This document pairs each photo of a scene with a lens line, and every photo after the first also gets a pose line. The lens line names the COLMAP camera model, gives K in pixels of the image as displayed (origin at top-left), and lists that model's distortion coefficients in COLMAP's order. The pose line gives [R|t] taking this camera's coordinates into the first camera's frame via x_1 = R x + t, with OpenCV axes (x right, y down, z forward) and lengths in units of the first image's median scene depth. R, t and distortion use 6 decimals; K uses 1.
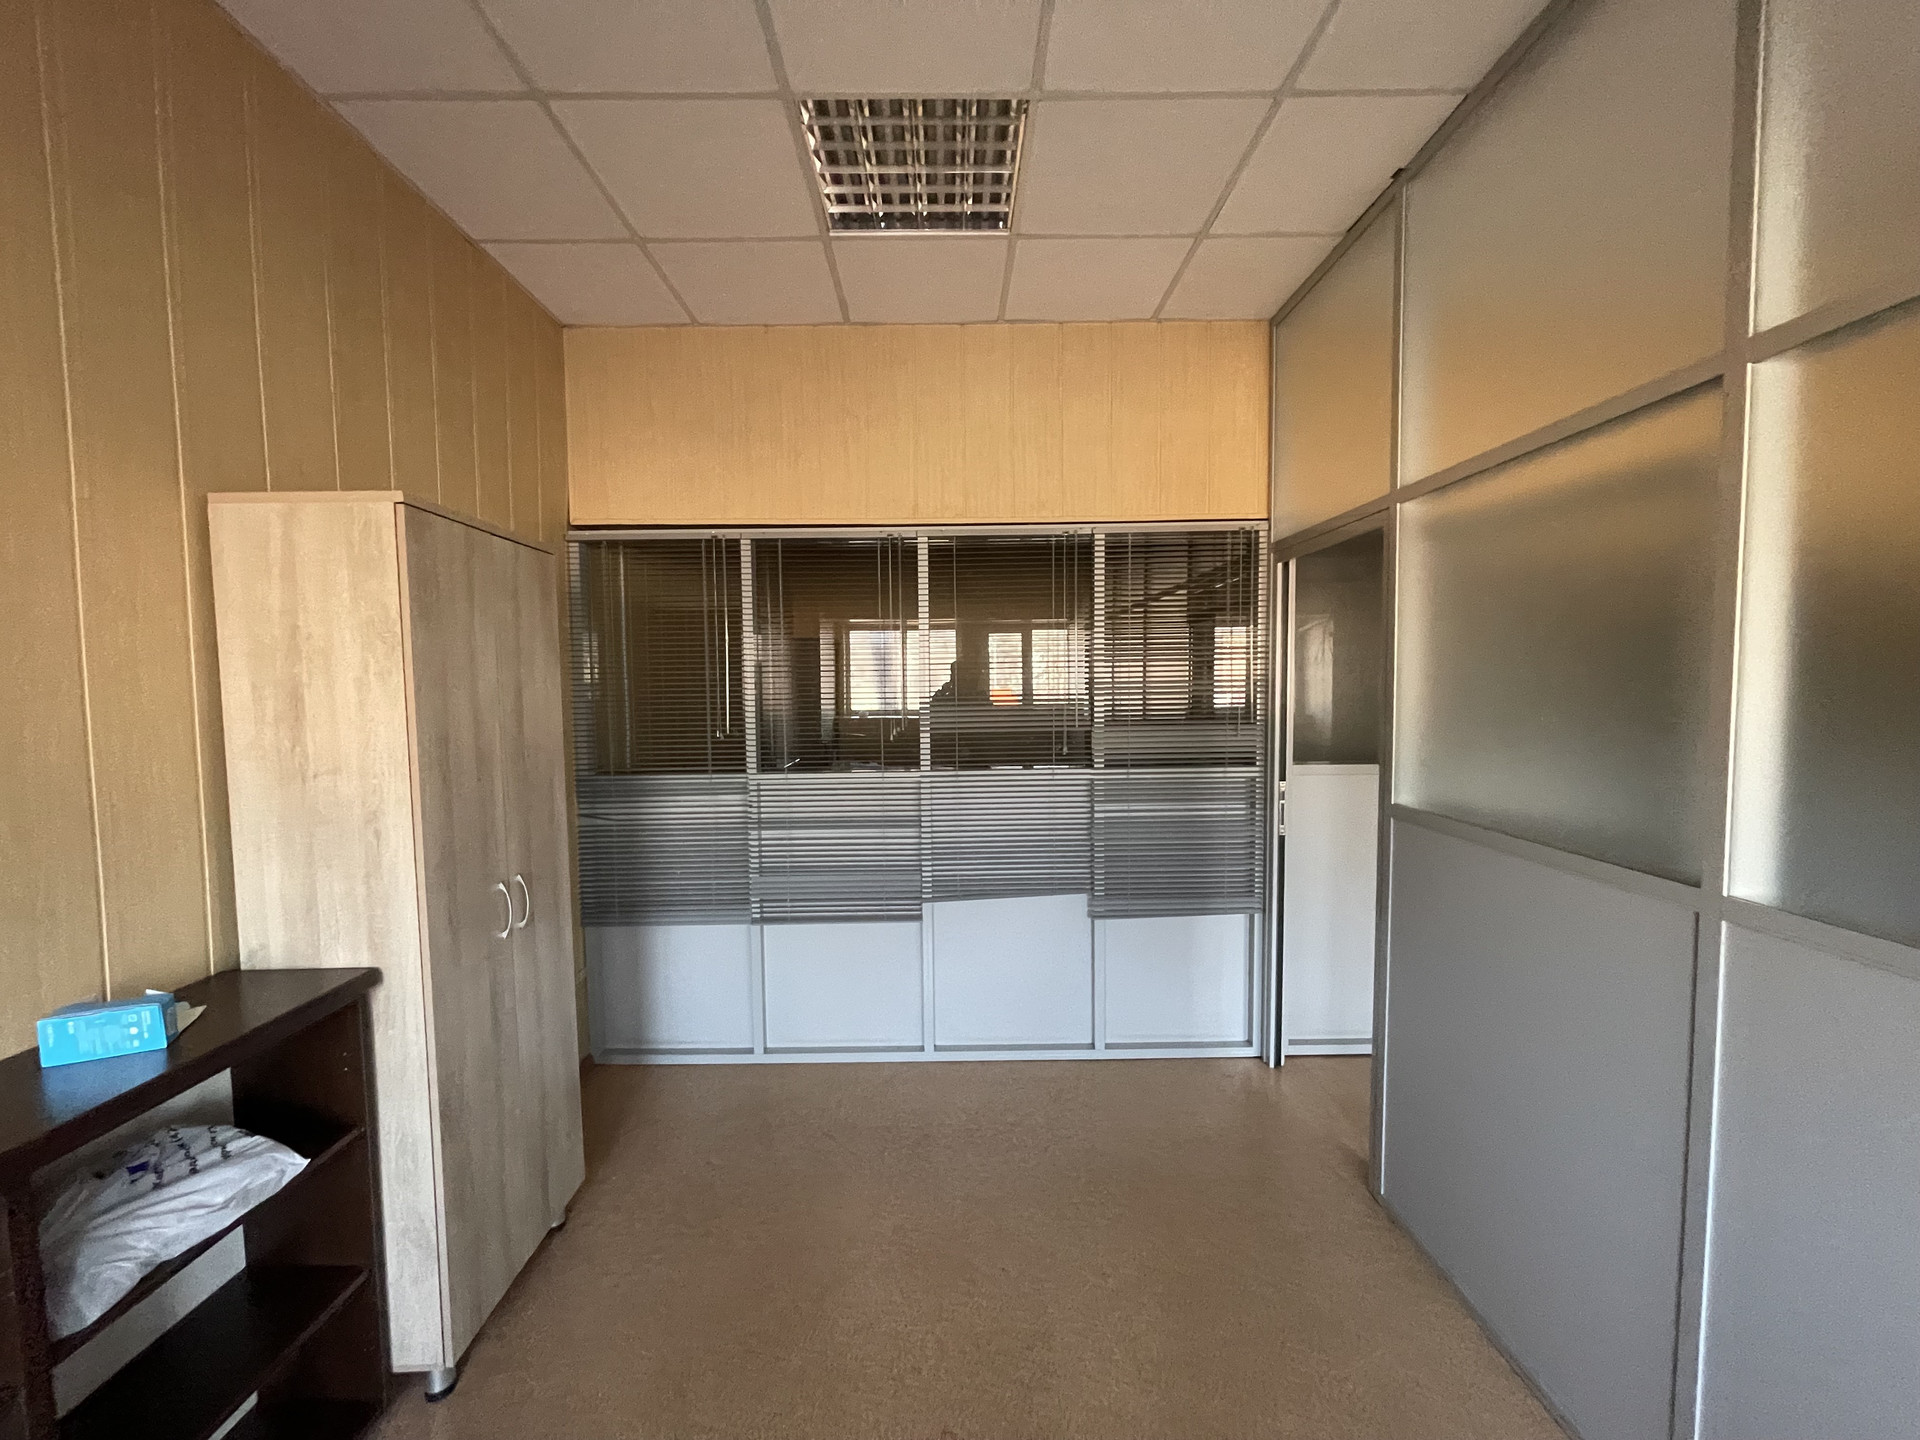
lens RADIAL K [[768.8, 0, 953.7], [0, 768.8, 726.4], [0, 0, 1]] dist [0.000757, -0.000303]
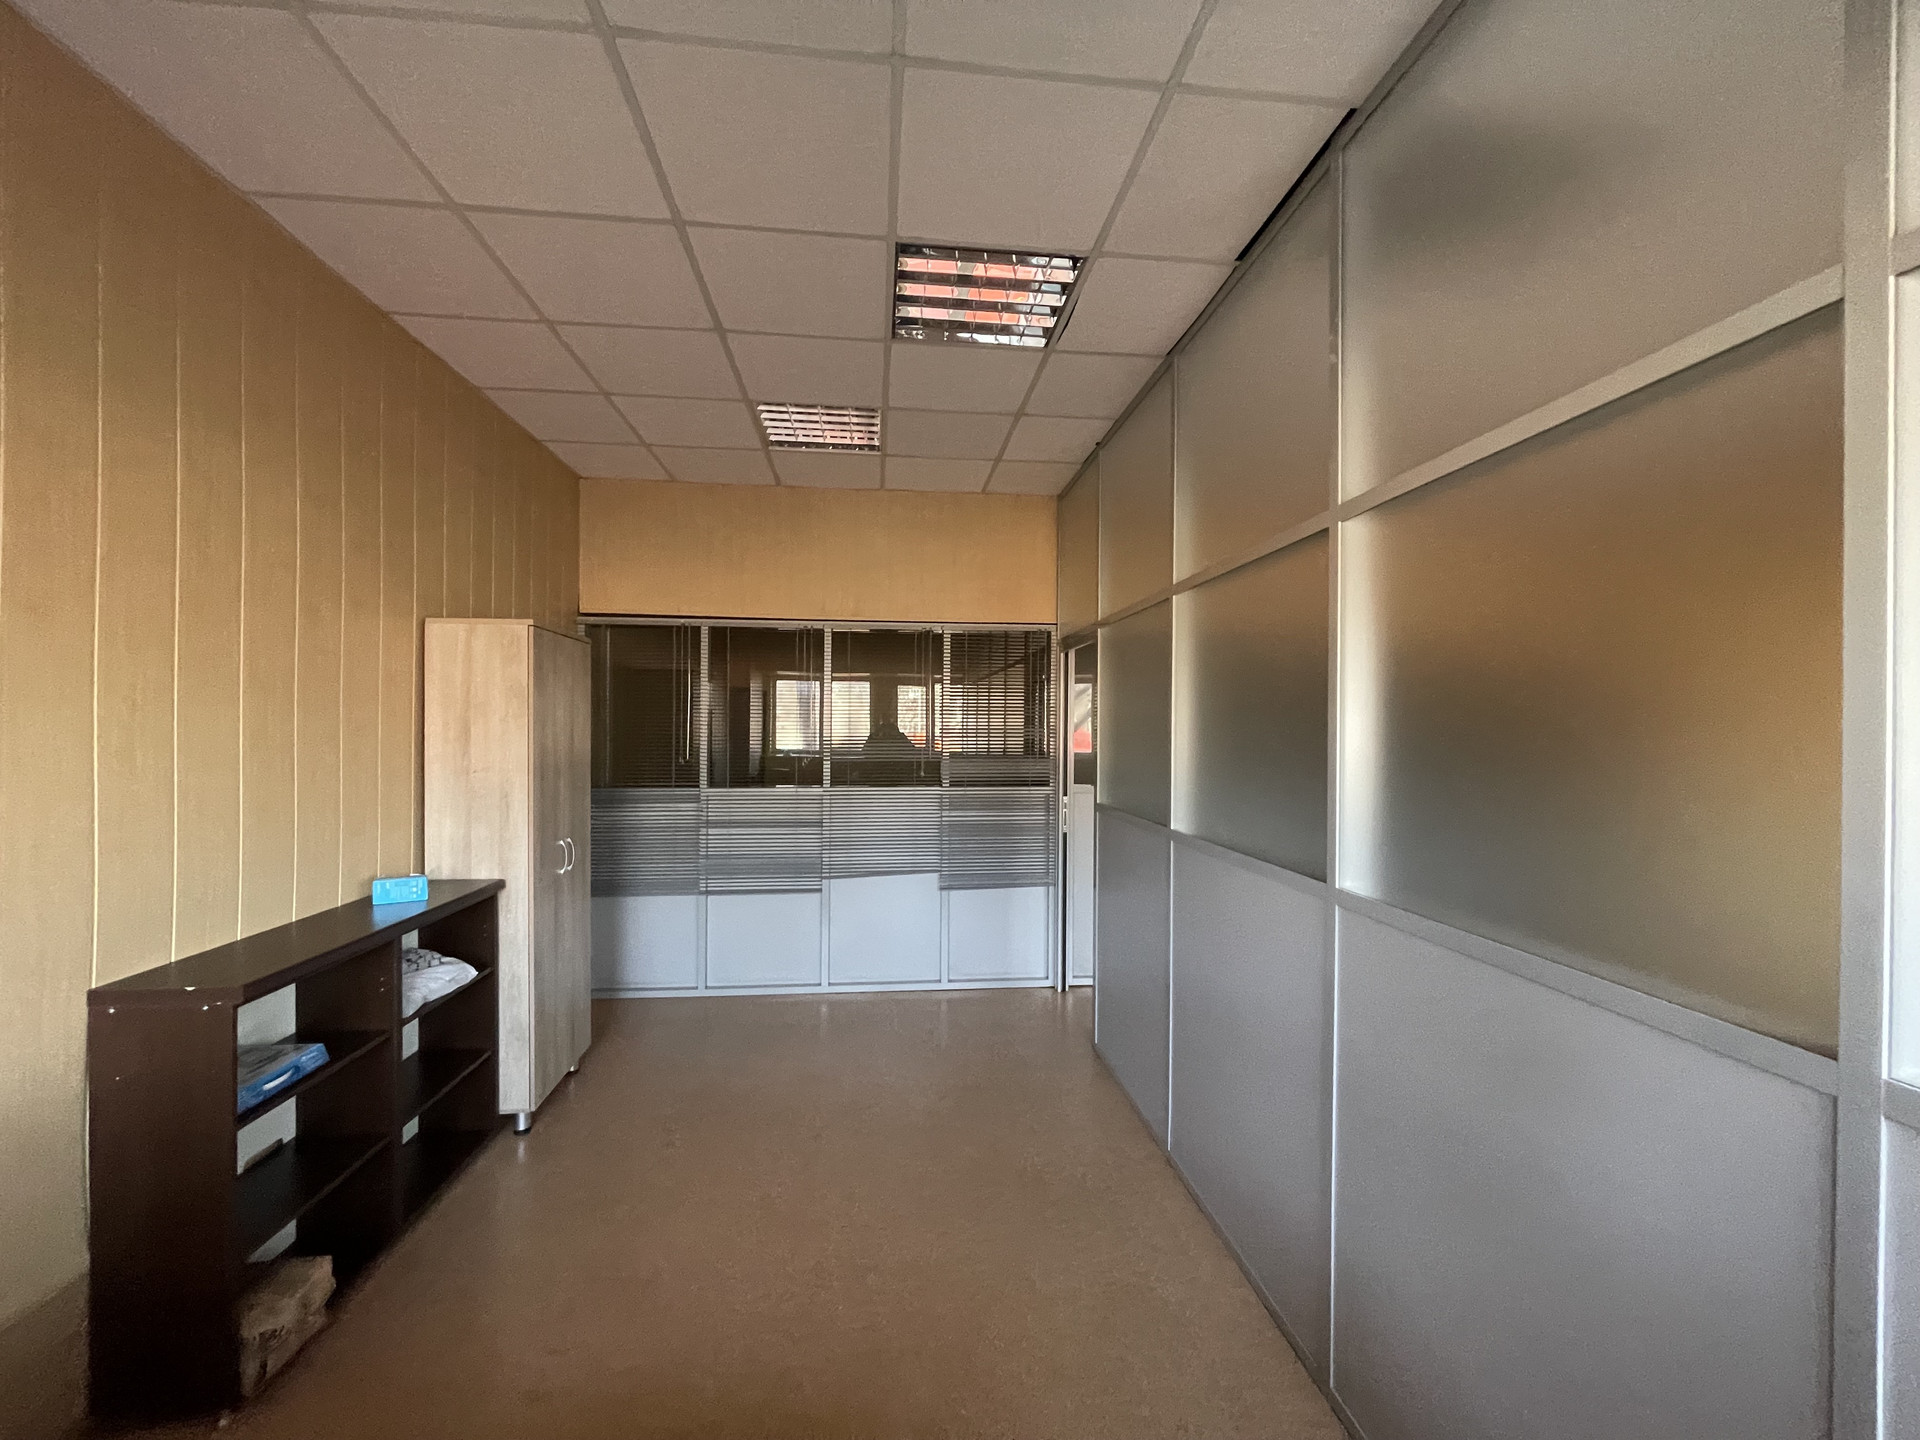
lens RADIAL K [[768.8, 0, 953.7], [0, 768.8, 726.4], [0, 0, 1]] dist [0.000757, -0.000303]
pose [[0.995425, 0.018243, 0.093793, 0.066261], [-0.012768, 0.998197, -0.058641, 0.025731], [-0.094694, 0.057175, 0.993863, -0.483676]]
